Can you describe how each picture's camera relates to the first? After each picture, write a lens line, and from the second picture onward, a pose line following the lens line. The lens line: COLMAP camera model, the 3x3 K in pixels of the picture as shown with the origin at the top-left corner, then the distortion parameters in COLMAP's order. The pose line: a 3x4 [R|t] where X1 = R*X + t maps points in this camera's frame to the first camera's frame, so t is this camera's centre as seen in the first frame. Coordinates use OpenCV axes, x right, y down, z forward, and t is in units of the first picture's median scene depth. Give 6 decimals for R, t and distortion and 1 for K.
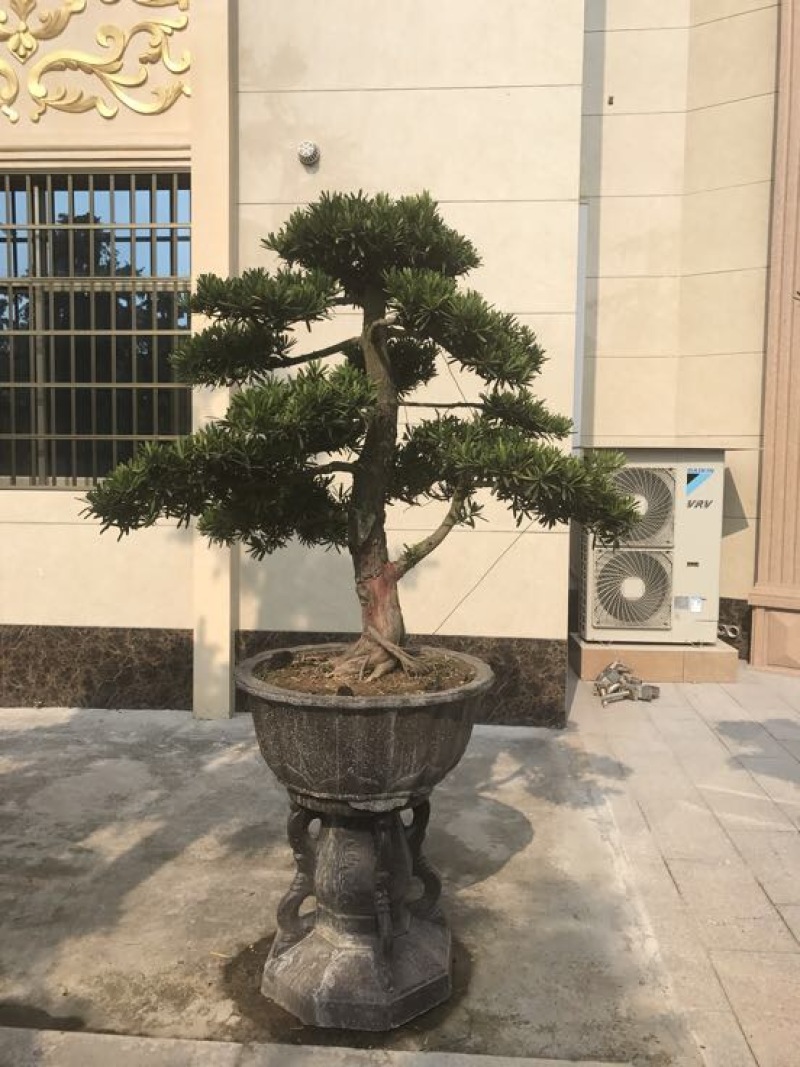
lens RADIAL K [[875.0, 0, 400.0], [0, 875.0, 533.5], [0, 0, 1]] dist [0.010602, 0.000101]
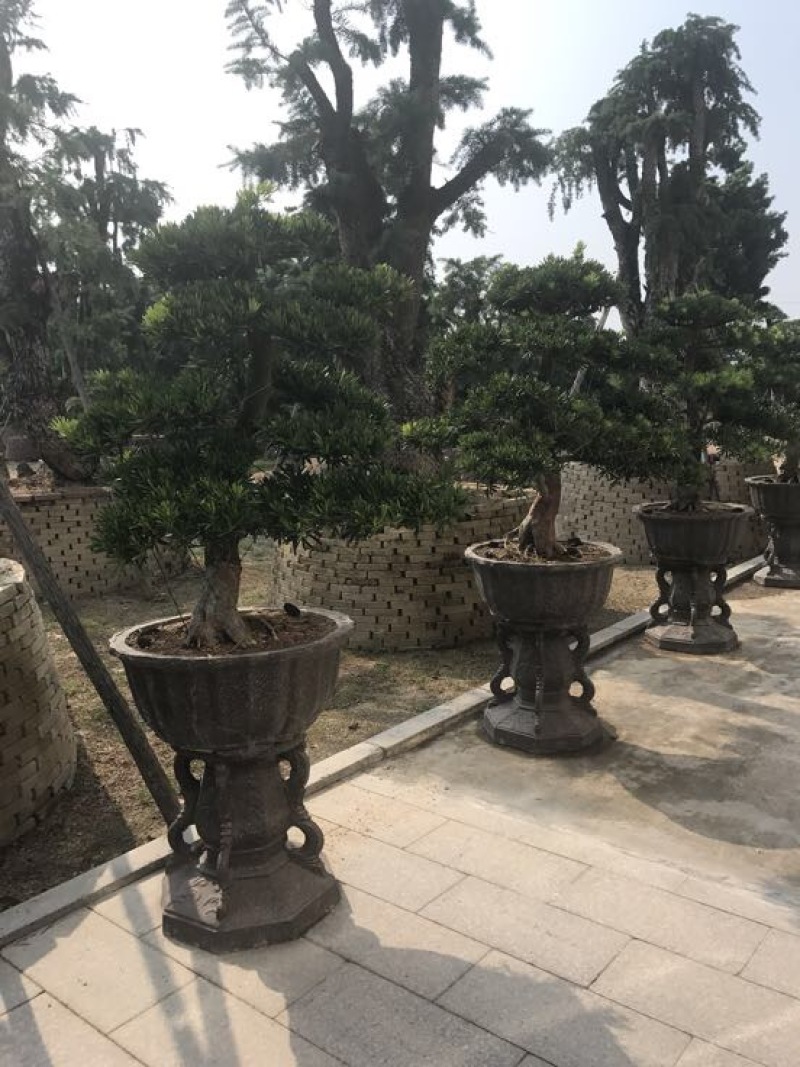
lens RADIAL K [[874.1, 0, 402.6], [0, 874.1, 533.0], [0, 0, 1]] dist [0.019025, 0.005173]
pose [[-0.569333, 0.125378, -0.812490, 0.770338], [-0.040300, 0.982858, 0.179908, -0.088543], [0.821118, 0.135171, -0.554521, 0.897968]]
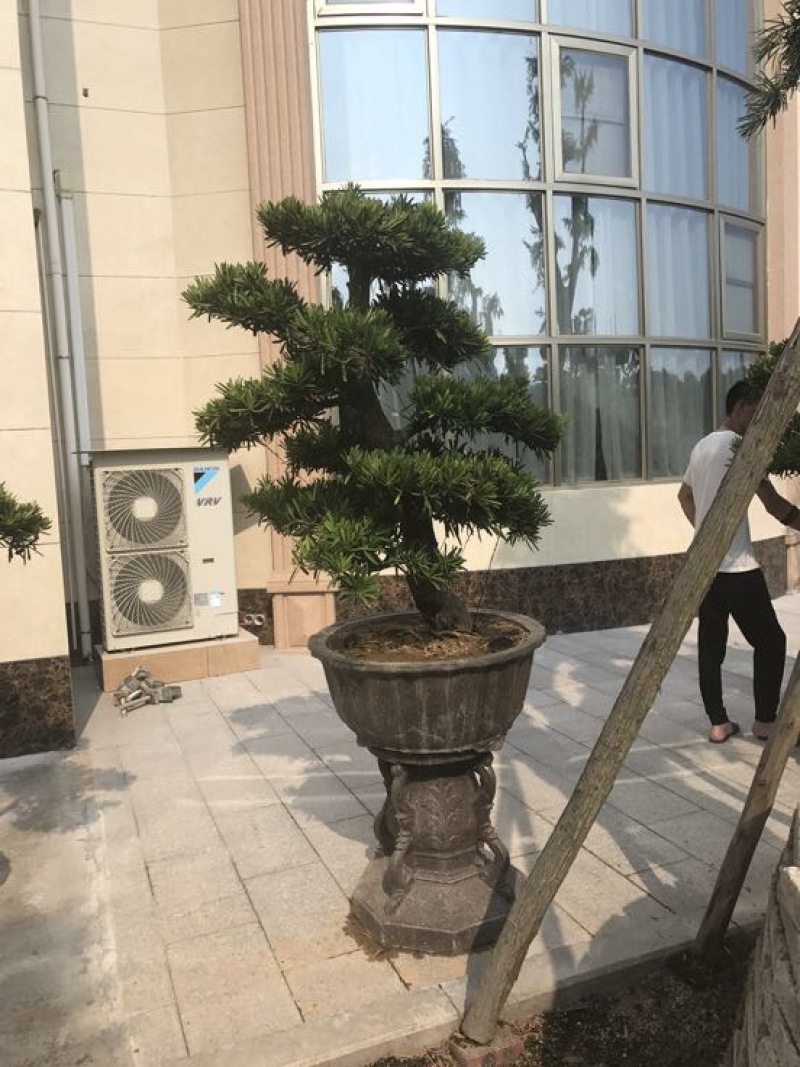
lens RADIAL K [[874.1, 0, 402.6], [0, 874.1, 533.0], [0, 0, 1]] dist [0.019025, 0.005173]
pose [[0.895703, -0.095875, 0.434193, 0.114390], [0.096033, 0.995143, 0.021632, 0.003128], [-0.434158, 0.022321, 0.900560, -0.022544]]
